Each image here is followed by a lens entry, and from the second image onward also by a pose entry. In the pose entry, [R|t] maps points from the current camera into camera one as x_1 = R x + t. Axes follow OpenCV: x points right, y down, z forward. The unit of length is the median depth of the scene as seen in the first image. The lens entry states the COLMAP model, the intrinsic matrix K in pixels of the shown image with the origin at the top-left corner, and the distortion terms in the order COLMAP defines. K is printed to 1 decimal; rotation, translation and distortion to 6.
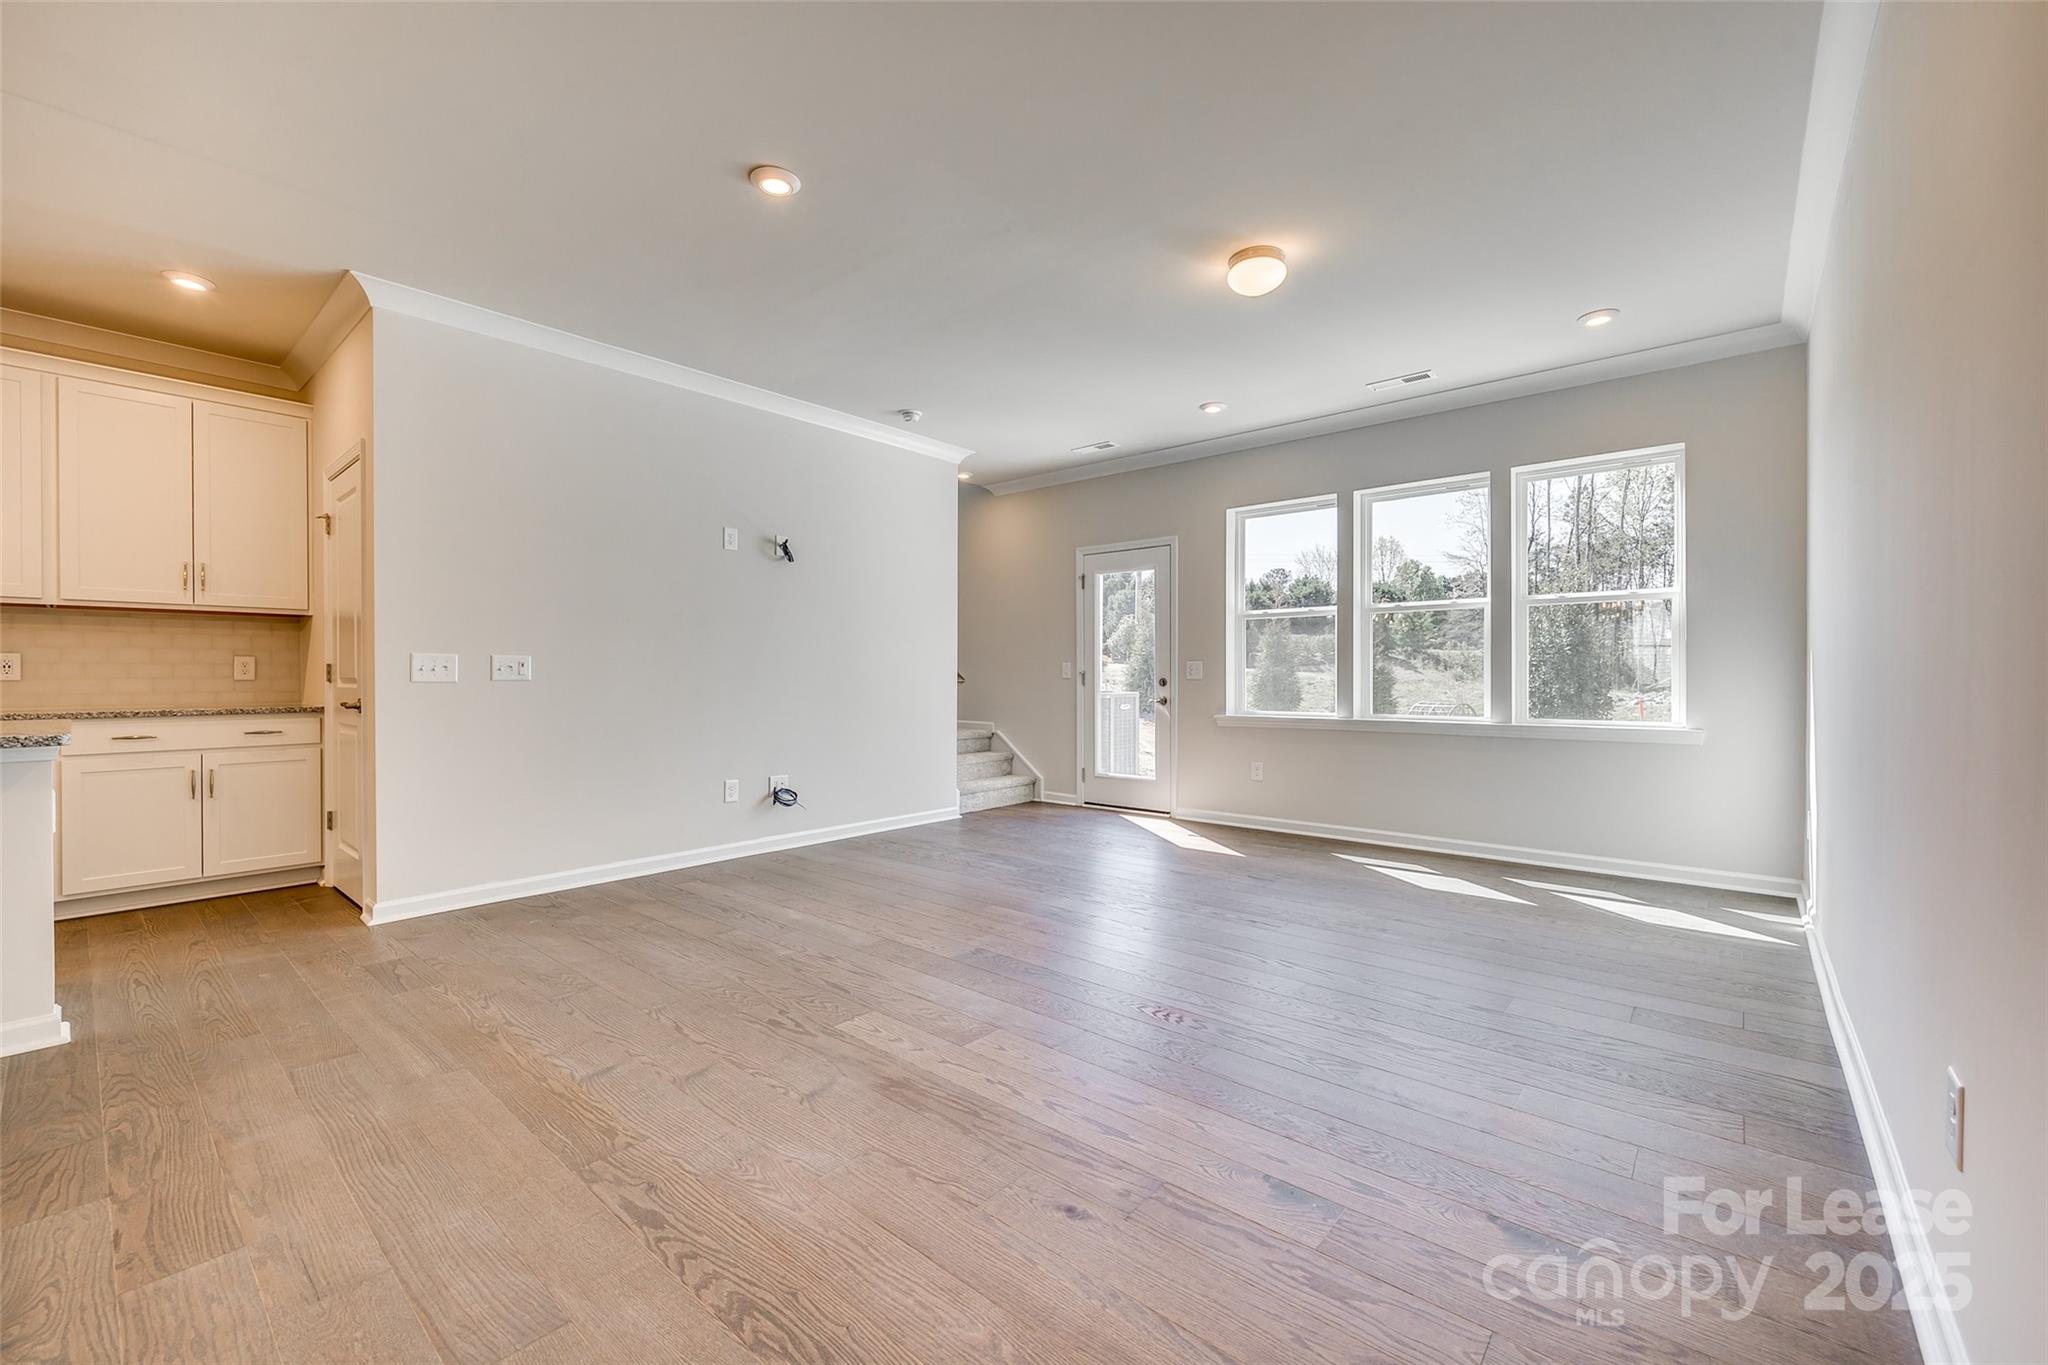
lens RADIAL K [[832.2, 0, 1029.1], [0, 832.2, 681.0], [0, 0, 1]] dist [-0.002502, 0.000578]
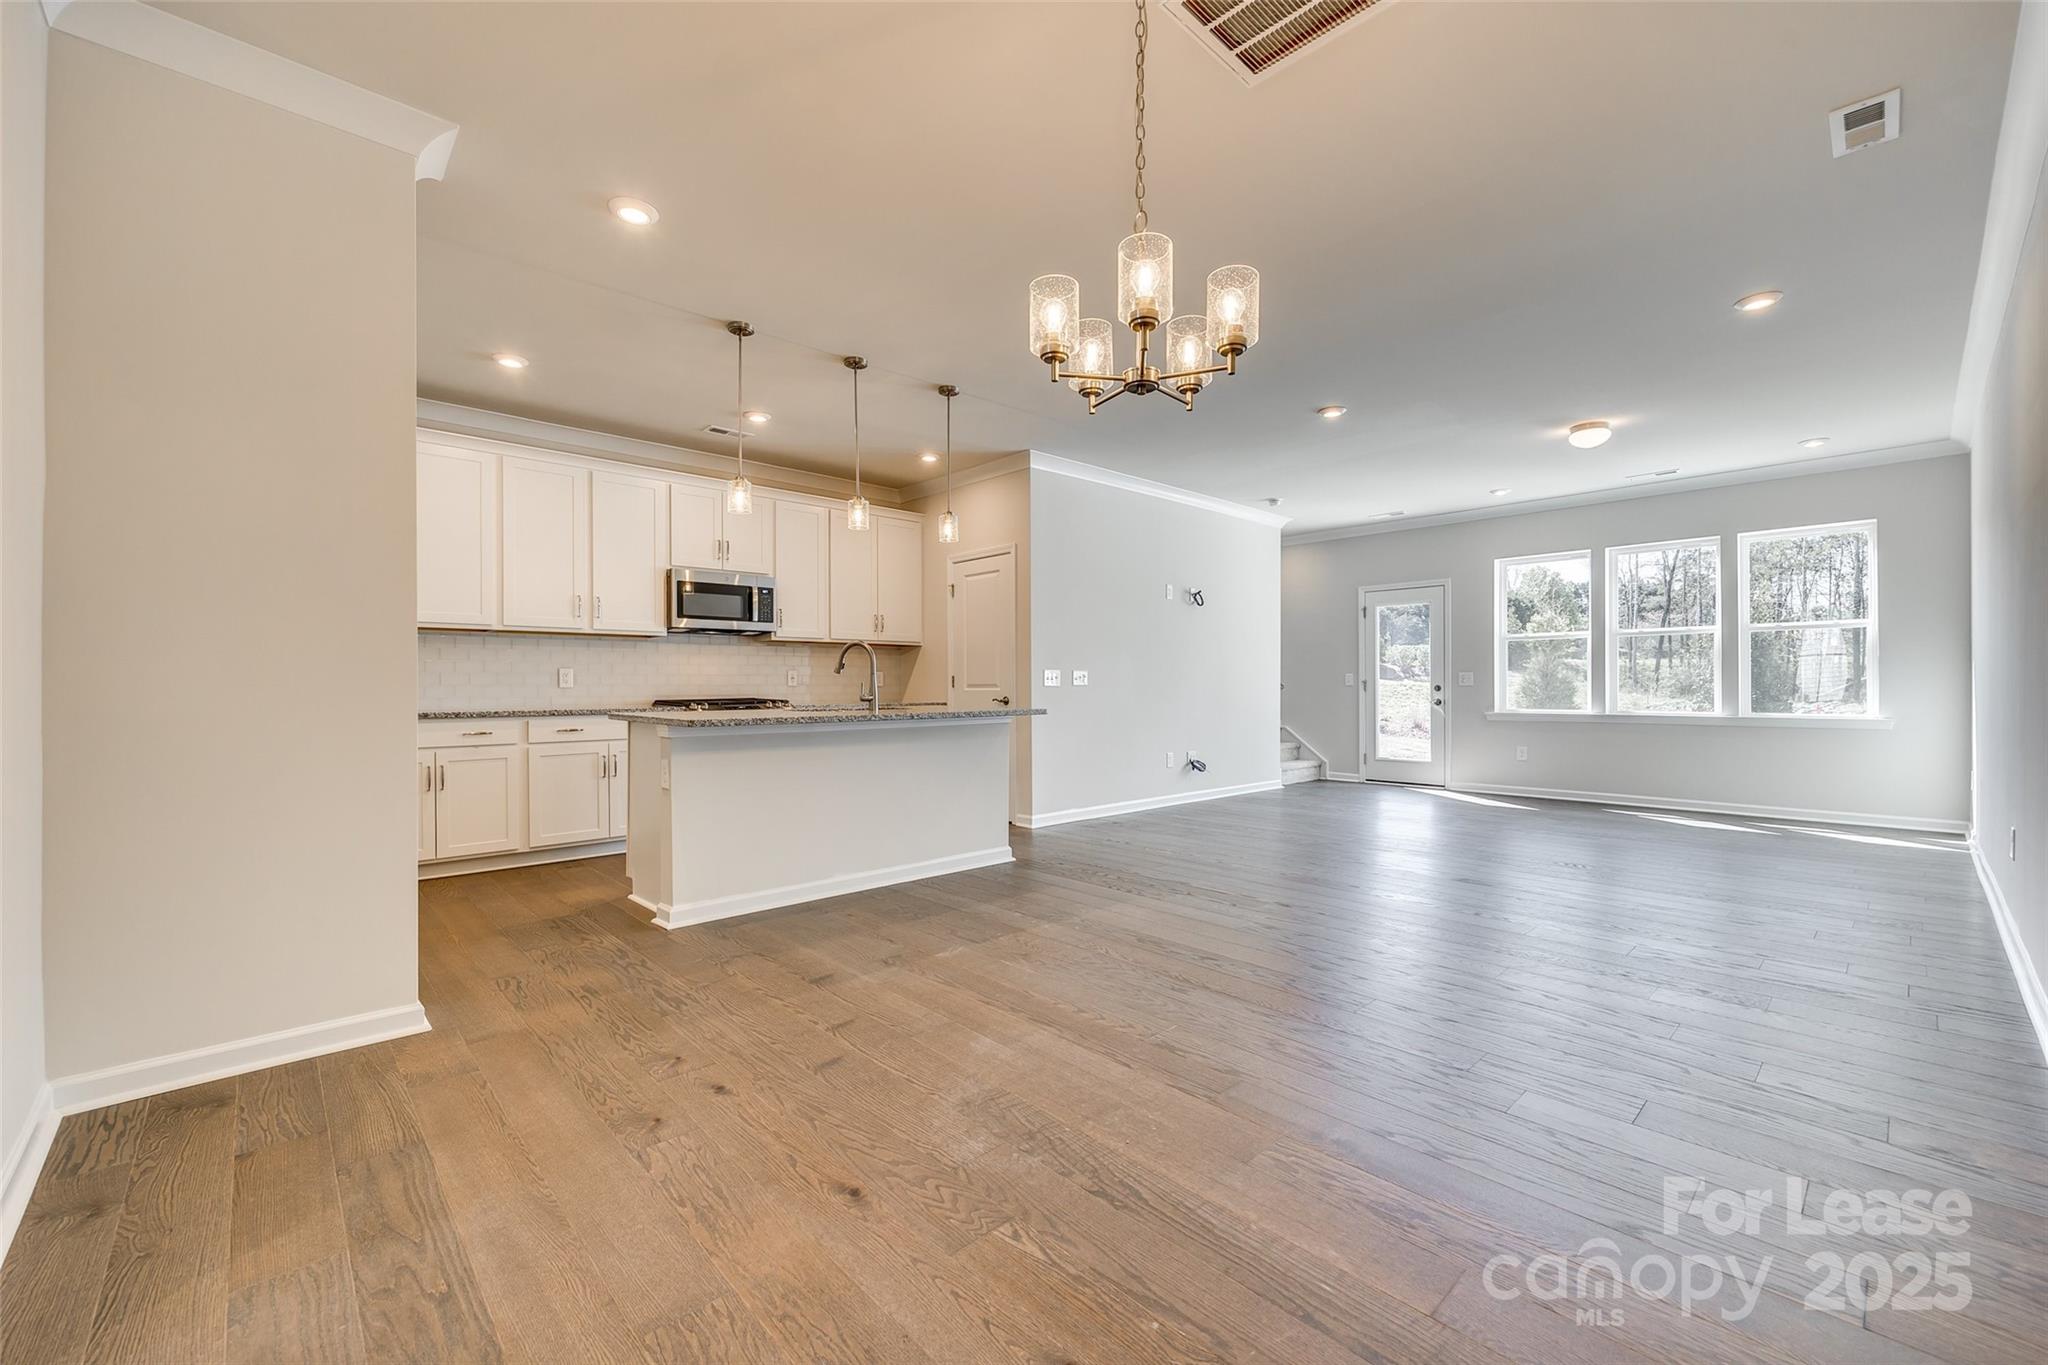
lens RADIAL K [[832.2, 0, 1024.6], [0, 832.2, 685.6], [0, 0, 1]] dist [-0.002502, 0.000578]
pose [[0.993541, -0.000387, -0.113472, -0.486703], [-0.000280, 0.999983, -0.005865, 0.007531], [0.113472, 0.005859, 0.993524, -0.562700]]
